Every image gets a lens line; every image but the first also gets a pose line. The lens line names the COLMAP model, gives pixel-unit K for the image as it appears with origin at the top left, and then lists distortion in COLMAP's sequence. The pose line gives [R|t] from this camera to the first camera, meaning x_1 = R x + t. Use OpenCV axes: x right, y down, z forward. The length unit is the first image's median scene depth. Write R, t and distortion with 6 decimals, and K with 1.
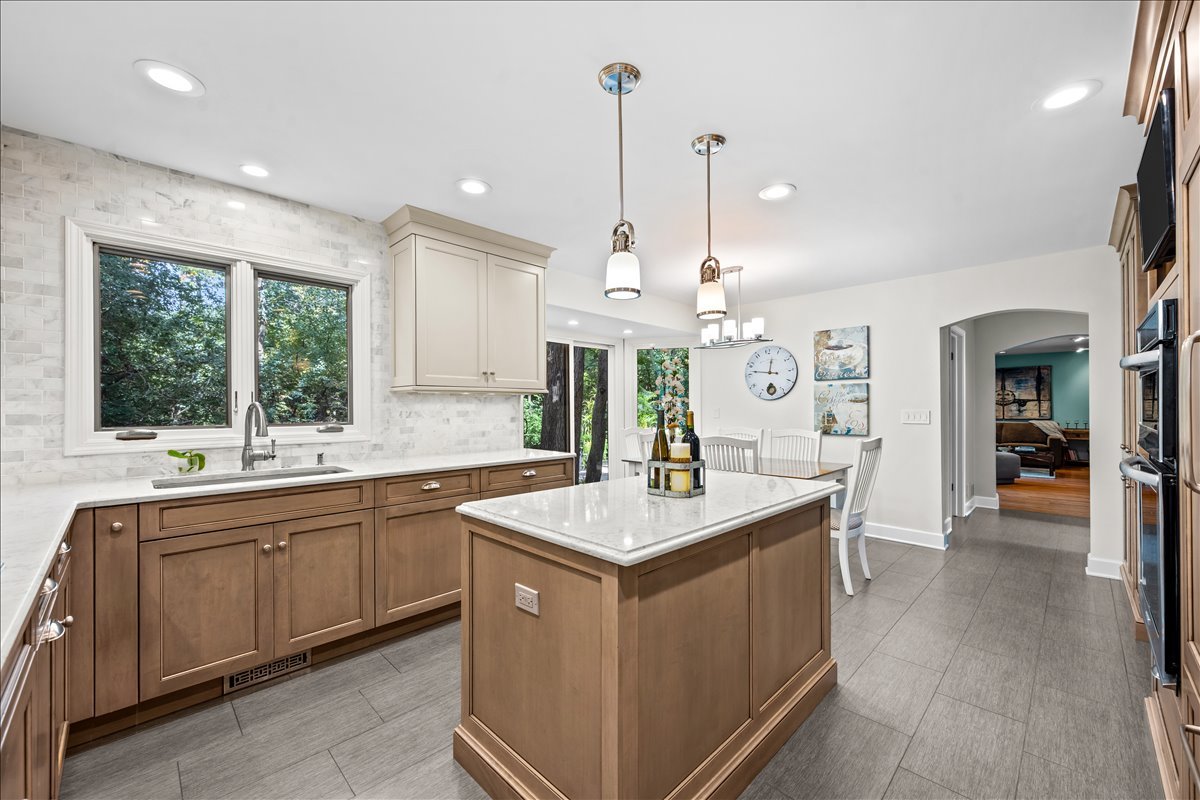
lens RADIAL K [[473.5, 0, 601.2], [0, 473.5, 402.9], [0, 0, 1]] dist [0.001804, 0.000036]
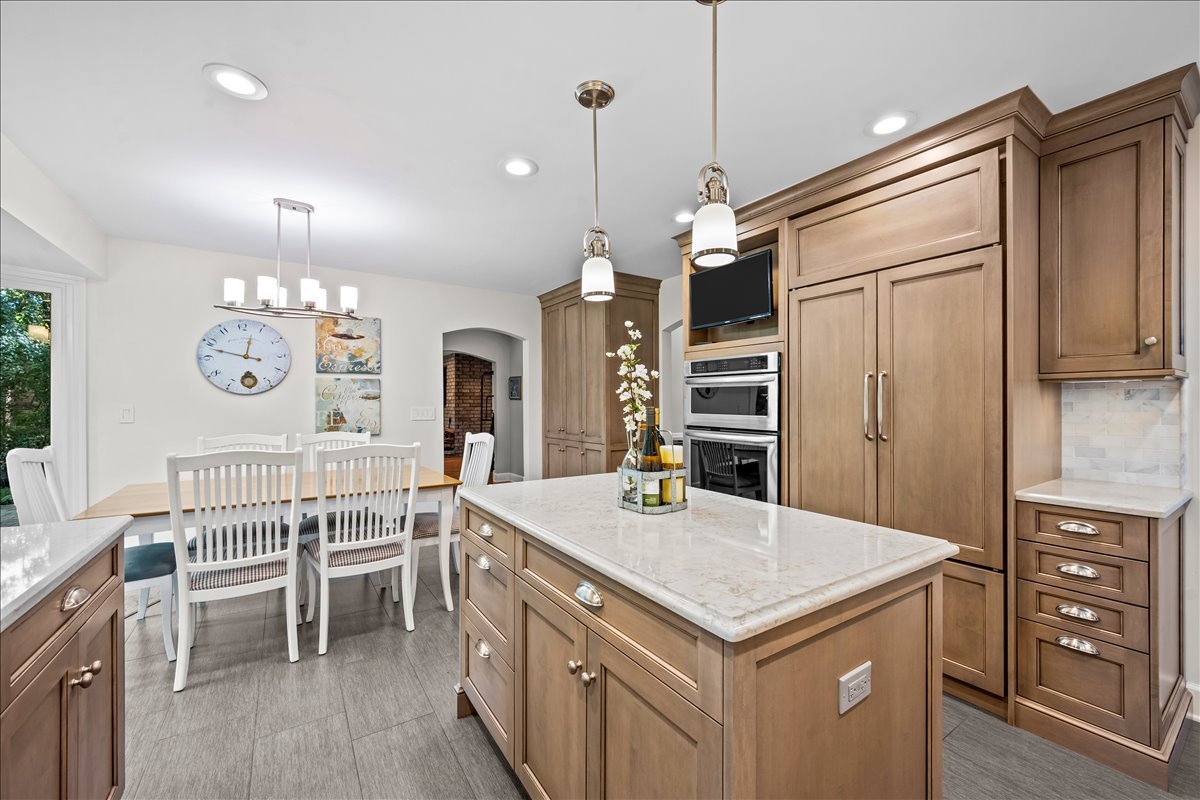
lens RADIAL K [[473.5, 0, 601.0], [0, 473.5, 404.7], [0, 0, 1]] dist [0.001804, 0.000036]
pose [[0.197845, -0.000869, 0.980233, -0.265214], [-0.008691, 0.999959, 0.002641, 0.002794], [-0.980195, -0.009042, 0.197829, 0.360555]]
